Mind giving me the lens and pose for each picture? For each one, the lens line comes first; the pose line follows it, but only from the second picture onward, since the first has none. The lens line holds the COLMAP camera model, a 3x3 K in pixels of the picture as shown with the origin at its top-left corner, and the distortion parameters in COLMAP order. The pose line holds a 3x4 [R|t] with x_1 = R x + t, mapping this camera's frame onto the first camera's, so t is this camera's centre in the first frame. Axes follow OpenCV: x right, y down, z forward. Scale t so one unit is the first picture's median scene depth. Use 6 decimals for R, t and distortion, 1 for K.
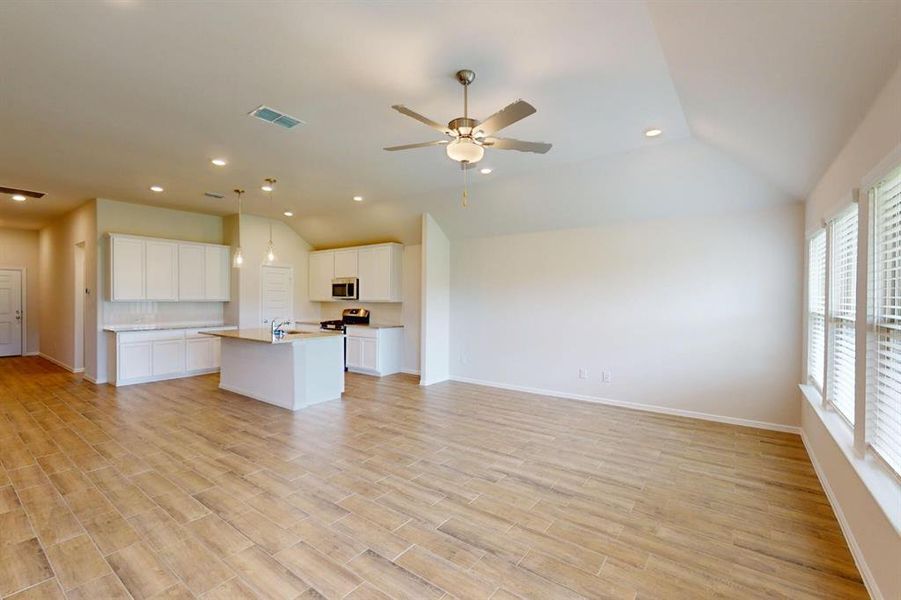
lens RADIAL K [[392.8, 0, 450.5], [0, 392.8, 300.0], [0, 0, 1]] dist [0.002407, 0.000130]
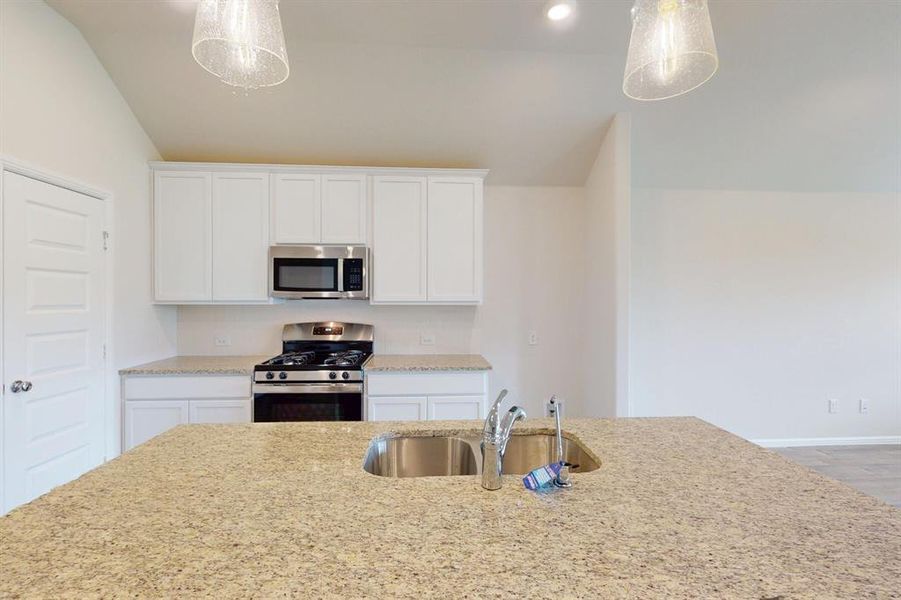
lens RADIAL K [[390.5, 0, 450.5], [0, 390.5, 300.0], [0, 0, 1]] dist [-0.001877, -0.000117]
pose [[0.762295, -0.006328, 0.647199, -0.505319], [0.002693, 0.999975, 0.006604, -0.003876], [-0.647224, -0.003291, 0.762293, 0.750087]]
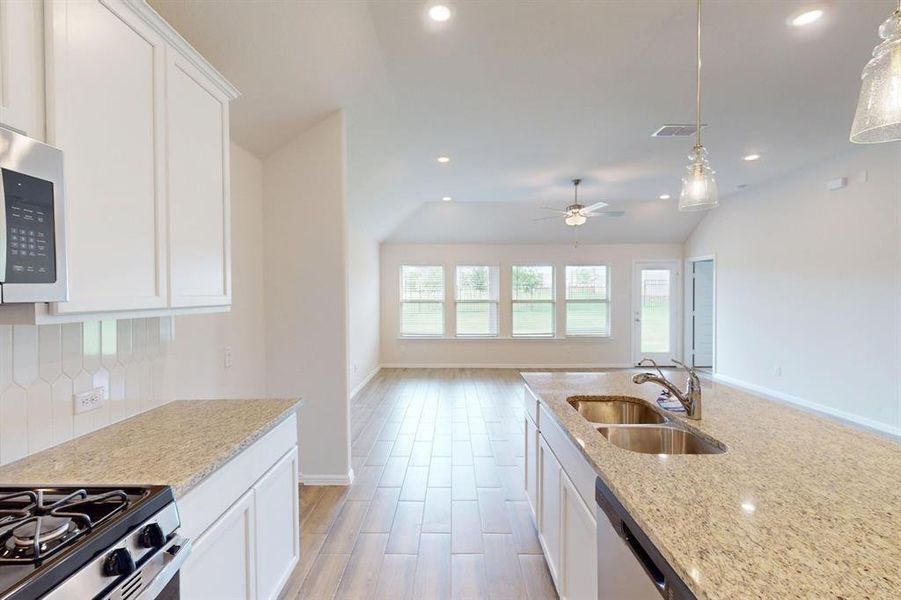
lens RADIAL K [[390.5, 0, 450.5], [0, 390.5, 300.0], [0, 0, 1]] dist [-0.001877, -0.000117]
pose [[-0.592868, -0.011813, 0.805213, -0.496511], [0.003664, 0.999842, 0.017367, -0.006902], [-0.805291, 0.013247, -0.592732, 1.136813]]
